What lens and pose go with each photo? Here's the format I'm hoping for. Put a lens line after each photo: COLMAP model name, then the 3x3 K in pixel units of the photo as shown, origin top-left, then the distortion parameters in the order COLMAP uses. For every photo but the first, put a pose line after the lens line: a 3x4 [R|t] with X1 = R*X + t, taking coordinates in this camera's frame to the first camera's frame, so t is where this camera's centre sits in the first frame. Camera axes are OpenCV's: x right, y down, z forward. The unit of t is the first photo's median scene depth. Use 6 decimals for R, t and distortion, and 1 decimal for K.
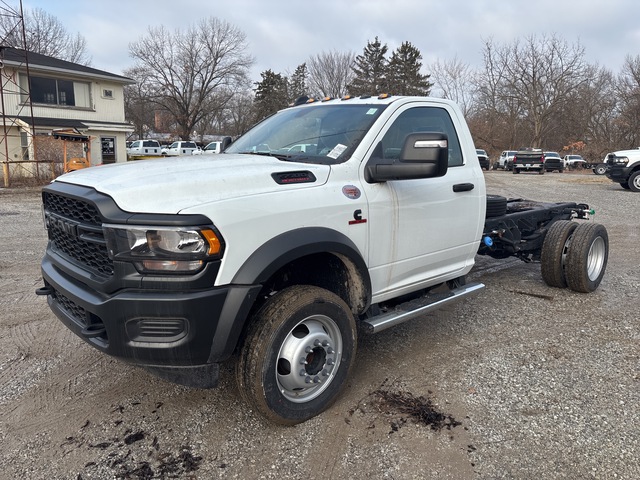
lens RADIAL K [[505.1, 0, 323.8], [0, 505.1, 238.3], [0, 0, 1]] dist [0.001712, 0.001793]
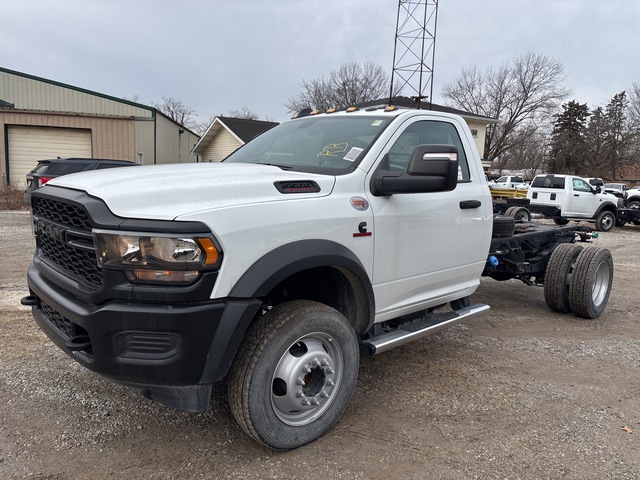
lens RADIAL K [[505.1, 0, 323.8], [0, 505.1, 238.3], [0, 0, 1]] dist [0.001712, 0.001793]
pose [[0.999621, 0.025868, 0.009428, -0.014916], [-0.025476, 0.998892, -0.039557, 0.012027], [-0.010441, 0.039302, 0.999173, 0.049437]]
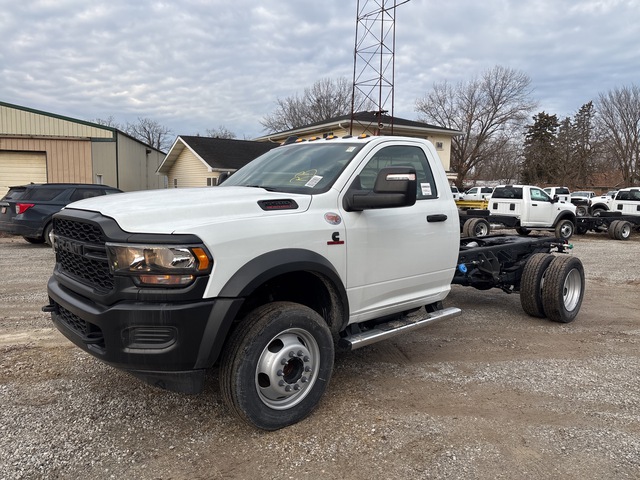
lens RADIAL K [[505.3, 0, 330.3], [0, 505.3, 231.8], [0, 0, 1]] dist [0.002291, 0.002239]
pose [[0.999974, 0.005874, 0.004096, 0.051914], [-0.005466, 0.995629, -0.093237, 0.041756], [-0.004626, 0.093213, 0.995635, -0.114450]]
